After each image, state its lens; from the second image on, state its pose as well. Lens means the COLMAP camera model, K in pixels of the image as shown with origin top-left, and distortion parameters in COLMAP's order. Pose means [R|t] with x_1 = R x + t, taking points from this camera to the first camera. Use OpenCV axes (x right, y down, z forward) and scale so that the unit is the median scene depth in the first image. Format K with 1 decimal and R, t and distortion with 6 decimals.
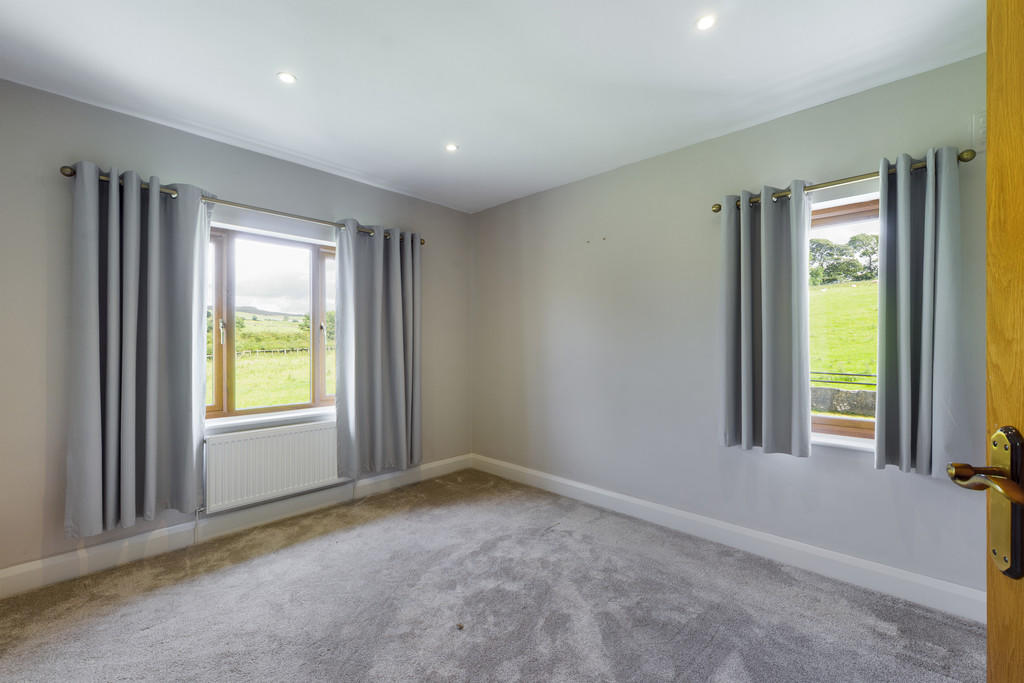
lens RADIAL K [[427.3, 0, 513.6], [0, 427.3, 341.1], [0, 0, 1]] dist [-0.000651, 0.000313]
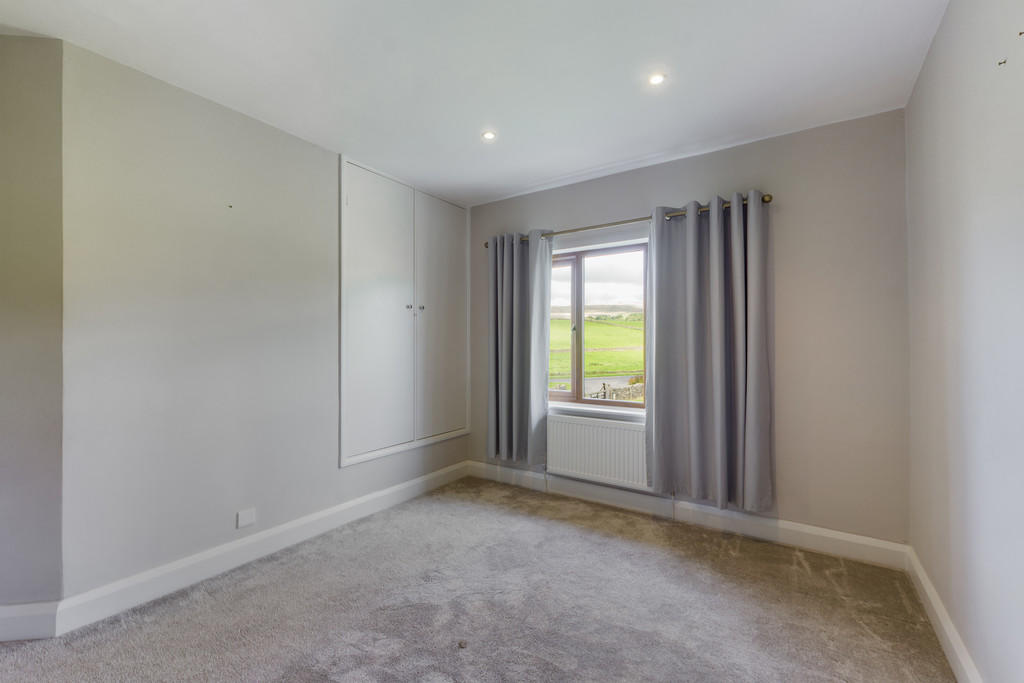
lens RADIAL K [[427.3, 0, 513.6], [0, 427.3, 341.1], [0, 0, 1]] dist [-0.000651, 0.000313]
pose [[0.168843, -0.007936, -0.985611, 0.530278], [0.003361, 0.999966, -0.007476, 0.006704], [0.985637, -0.002050, 0.168864, 0.618440]]
